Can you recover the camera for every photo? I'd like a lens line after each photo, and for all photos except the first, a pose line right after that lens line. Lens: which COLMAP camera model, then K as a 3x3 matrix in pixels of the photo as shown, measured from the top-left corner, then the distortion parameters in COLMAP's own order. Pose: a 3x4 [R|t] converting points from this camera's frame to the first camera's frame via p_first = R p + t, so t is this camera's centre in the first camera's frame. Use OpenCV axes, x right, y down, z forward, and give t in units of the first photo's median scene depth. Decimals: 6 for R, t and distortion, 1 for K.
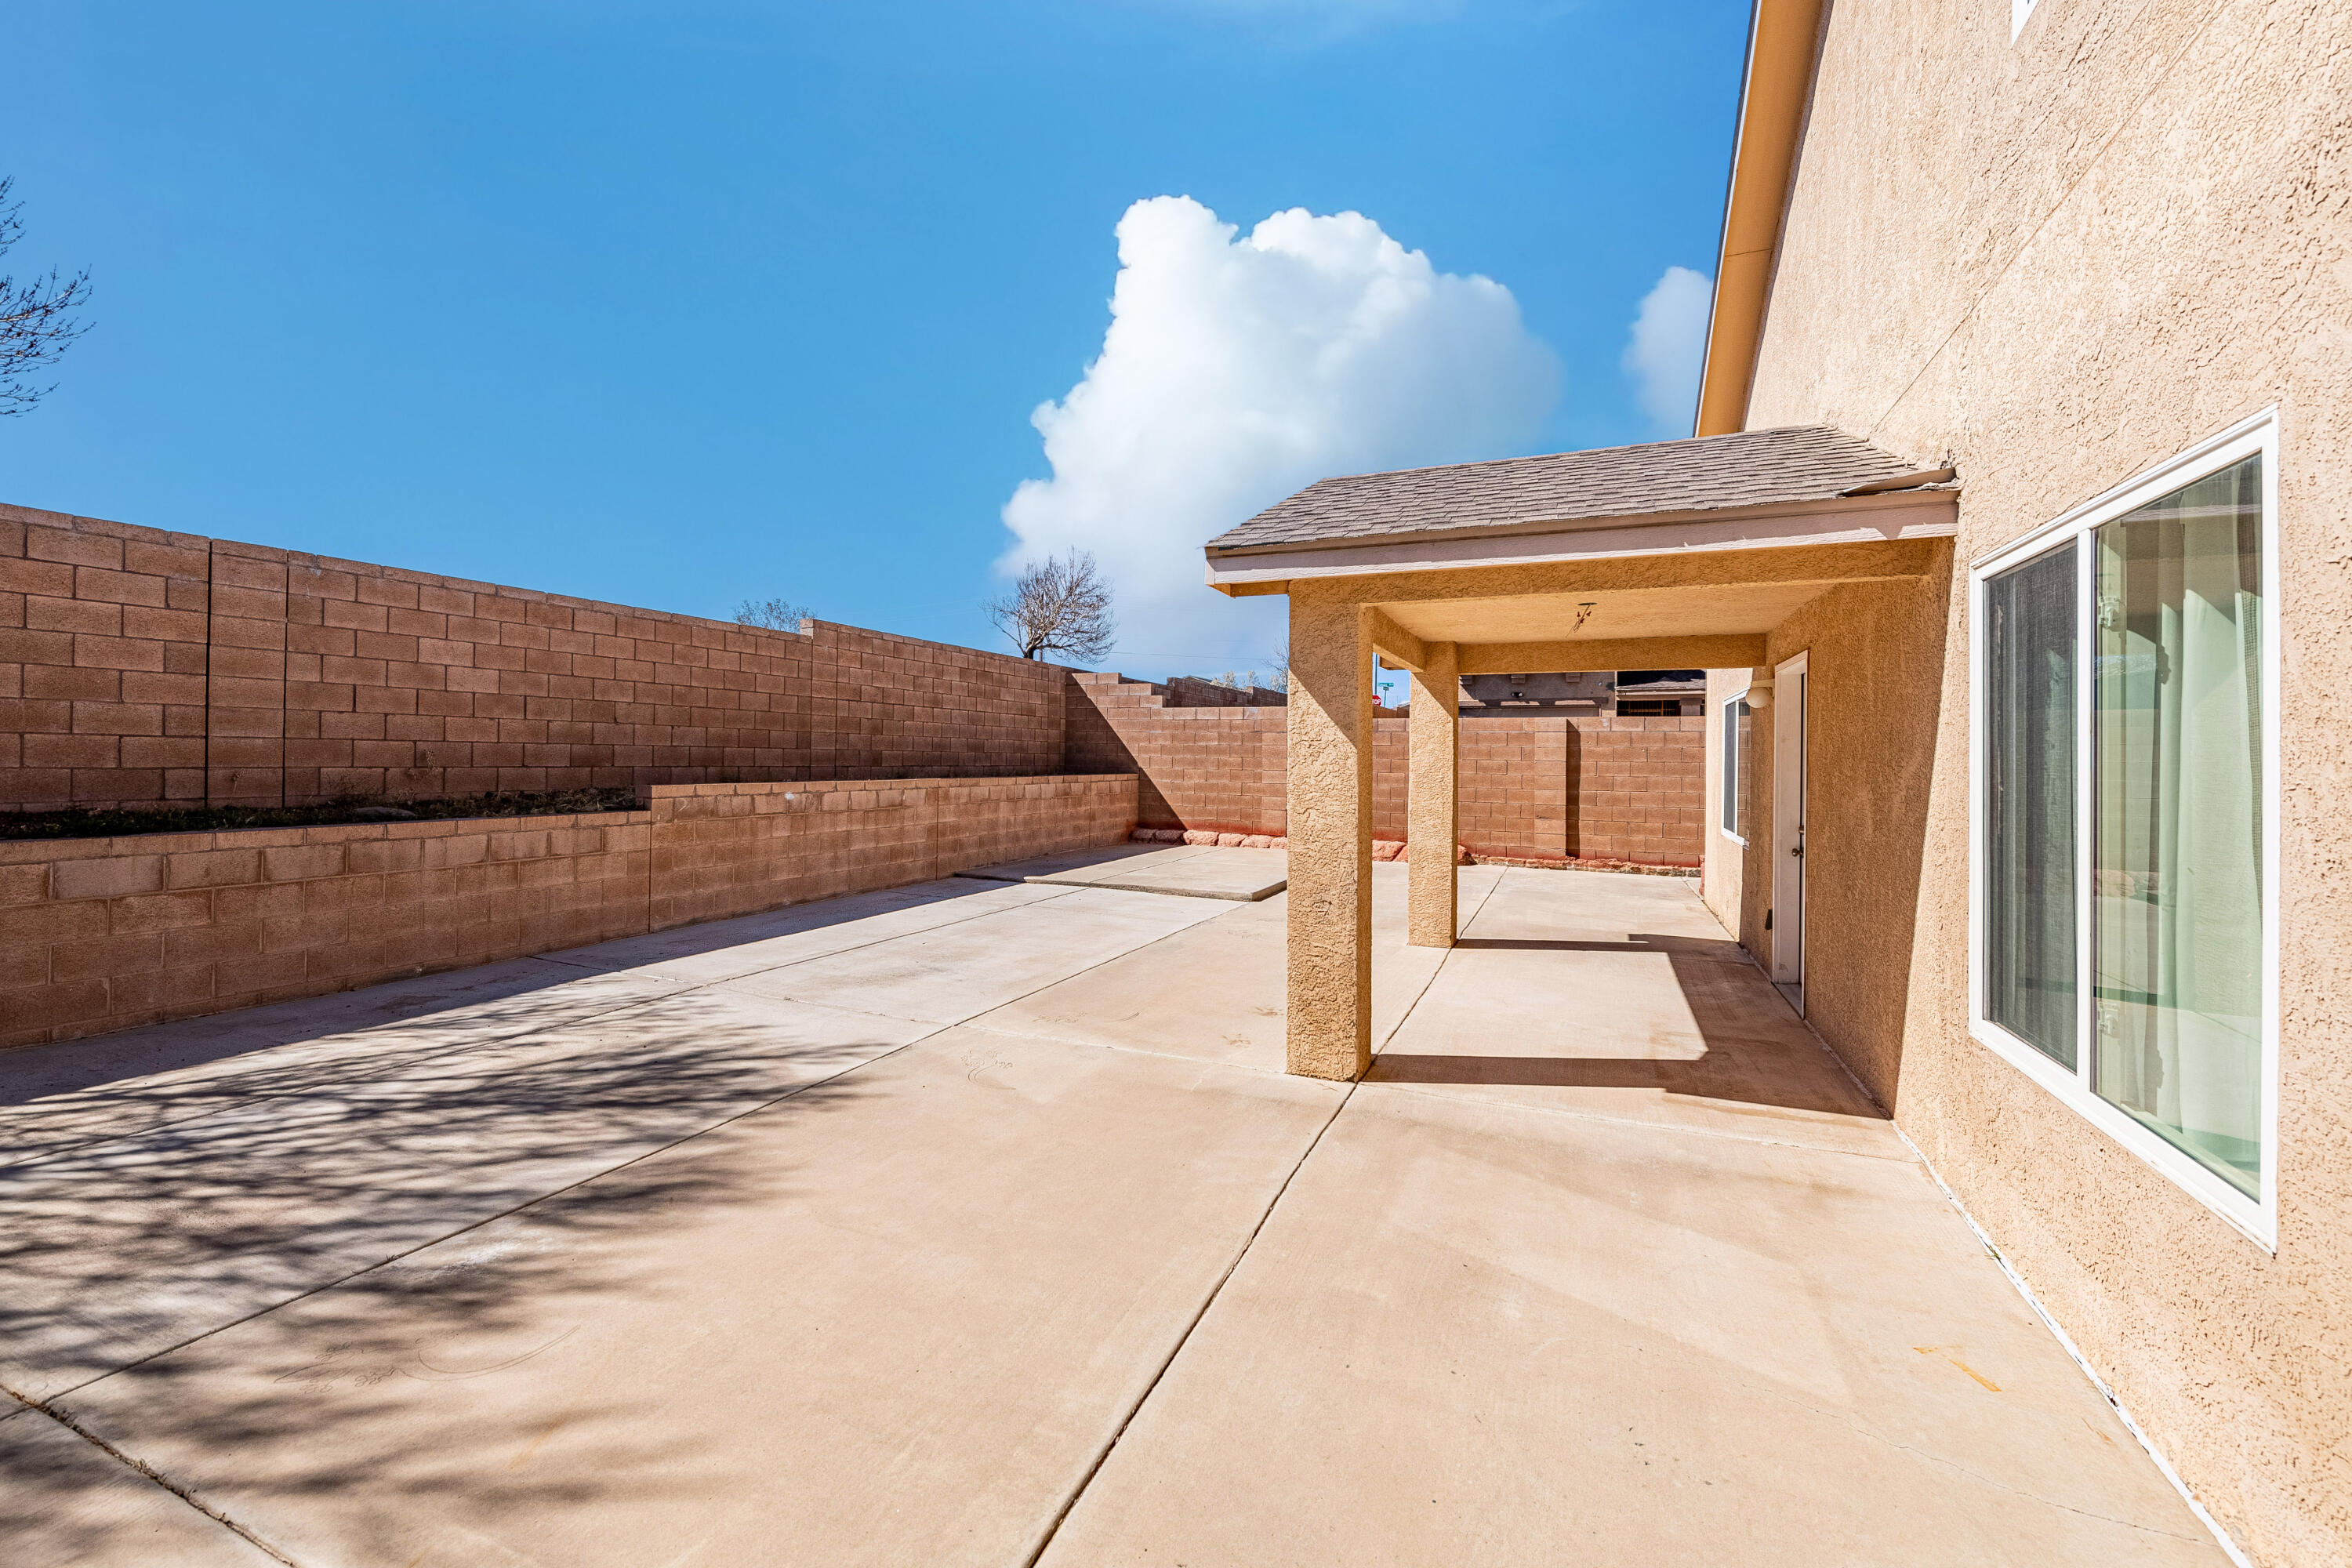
lens RADIAL K [[947.9, 0, 1182.7], [0, 947.9, 770.5], [0, 0, 1]] dist [0.003092, -0.002098]
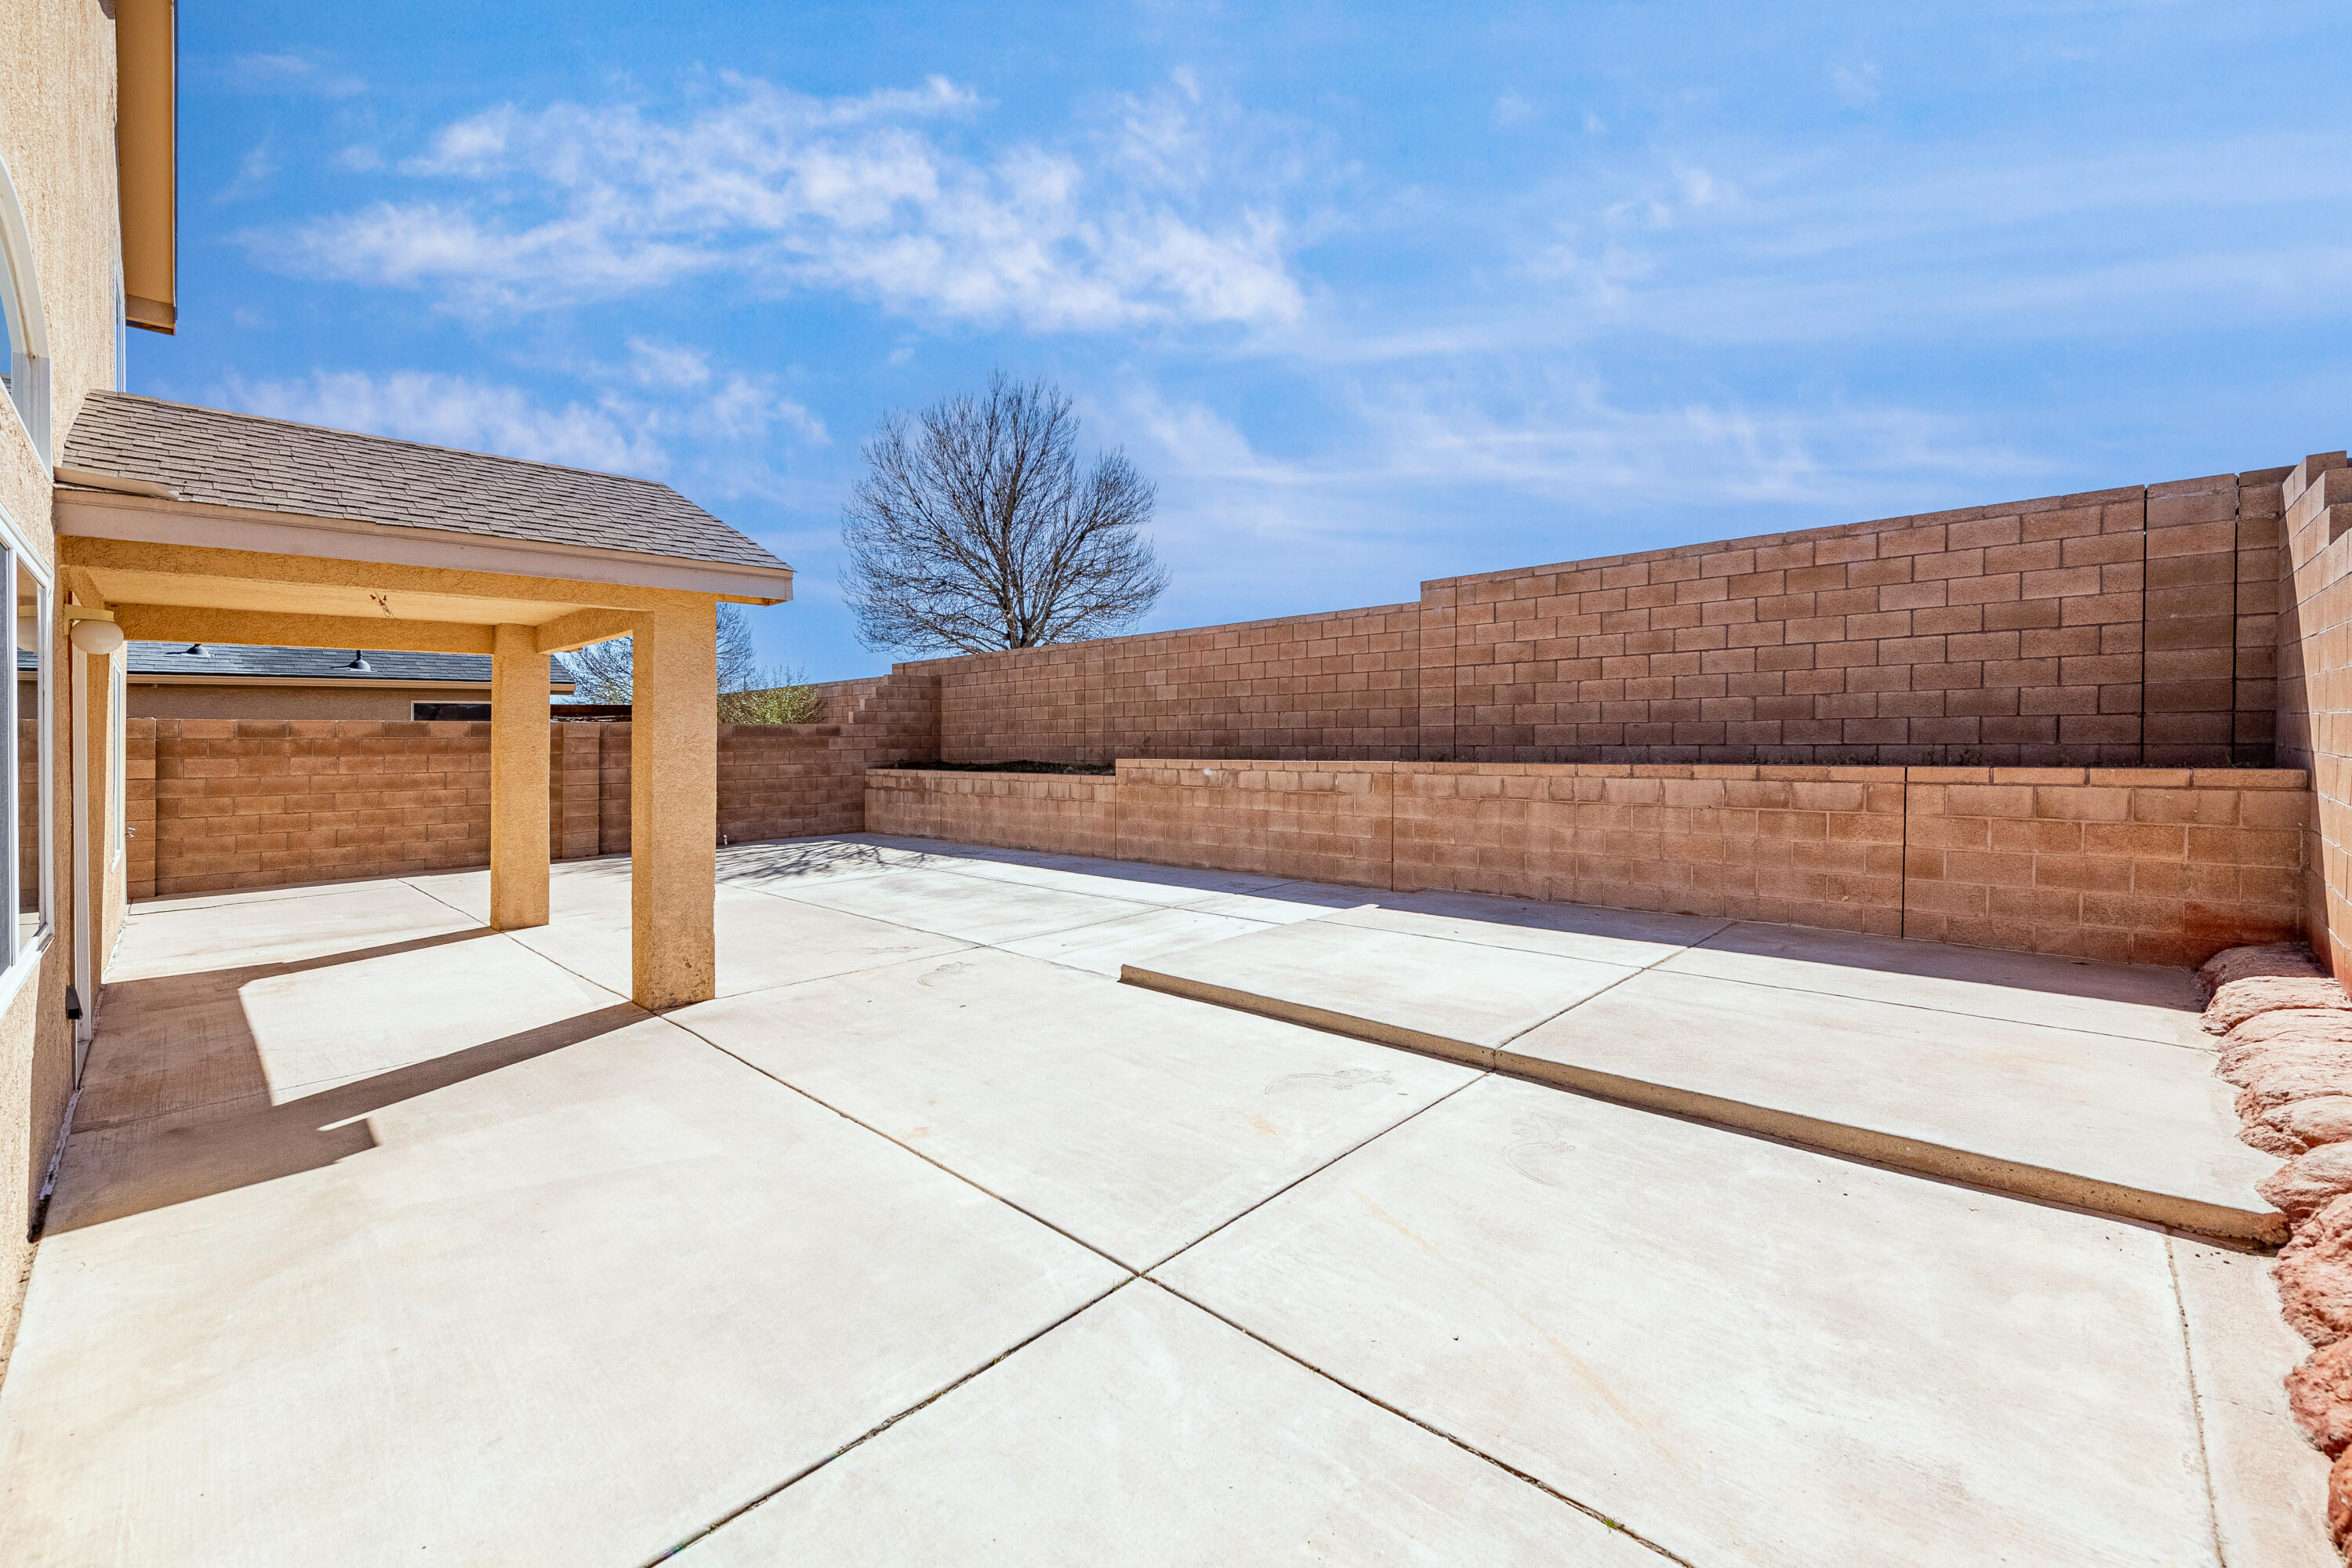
lens RADIAL K [[947.9, 0, 1134.8], [0, 947.9, 739.0], [0, 0, 1]] dist [0.003092, -0.002098]
pose [[-0.367814, -0.005587, -0.929882, 0.622697], [-0.003709, 0.999983, -0.004541, -0.006626], [0.929892, 0.001779, -0.367829, 1.236033]]
